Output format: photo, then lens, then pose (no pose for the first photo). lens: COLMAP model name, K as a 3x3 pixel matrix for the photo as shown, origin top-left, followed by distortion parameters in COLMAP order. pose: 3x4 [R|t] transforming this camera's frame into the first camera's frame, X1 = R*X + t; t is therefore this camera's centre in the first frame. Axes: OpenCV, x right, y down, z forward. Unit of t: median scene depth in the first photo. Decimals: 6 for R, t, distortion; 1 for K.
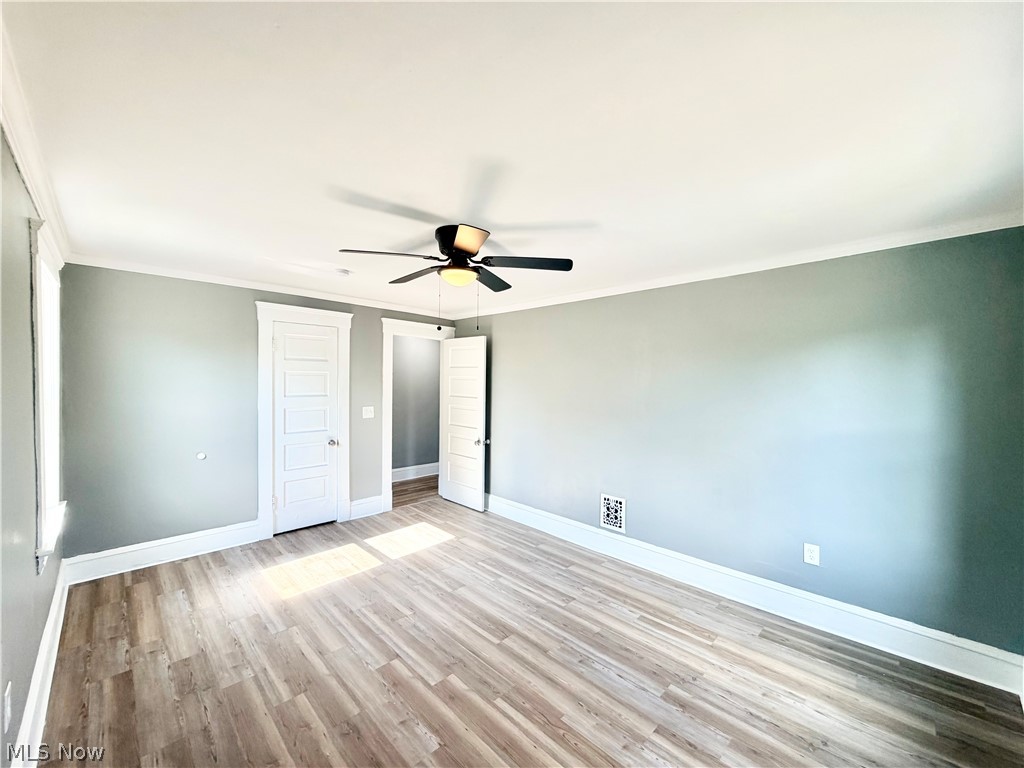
lens RADIAL K [[408.5, 0, 508.7], [0, 408.5, 381.5], [0, 0, 1]] dist [0.002356, 0.000082]
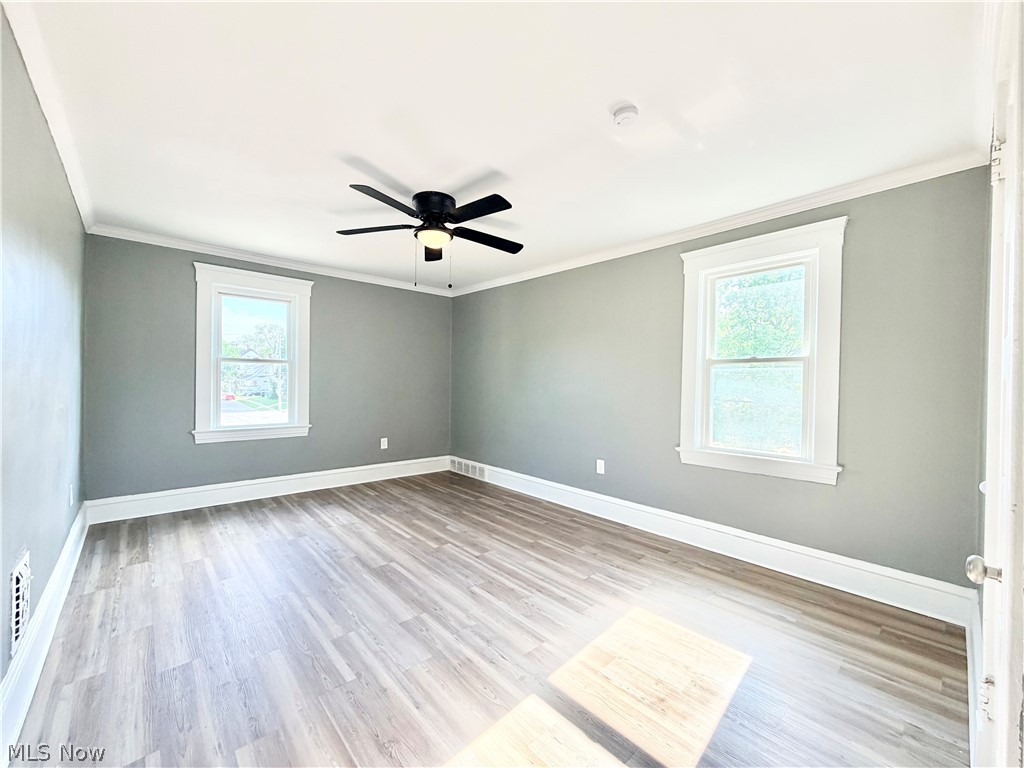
lens RADIAL K [[408.5, 0, 514.5], [0, 408.5, 386.8], [0, 0, 1]] dist [0.002356, 0.000082]
pose [[-0.999145, -0.028599, 0.029856, -0.368873], [-0.028323, 0.999553, 0.009608, 0.121215], [-0.030118, 0.008754, -0.999508, 2.021209]]
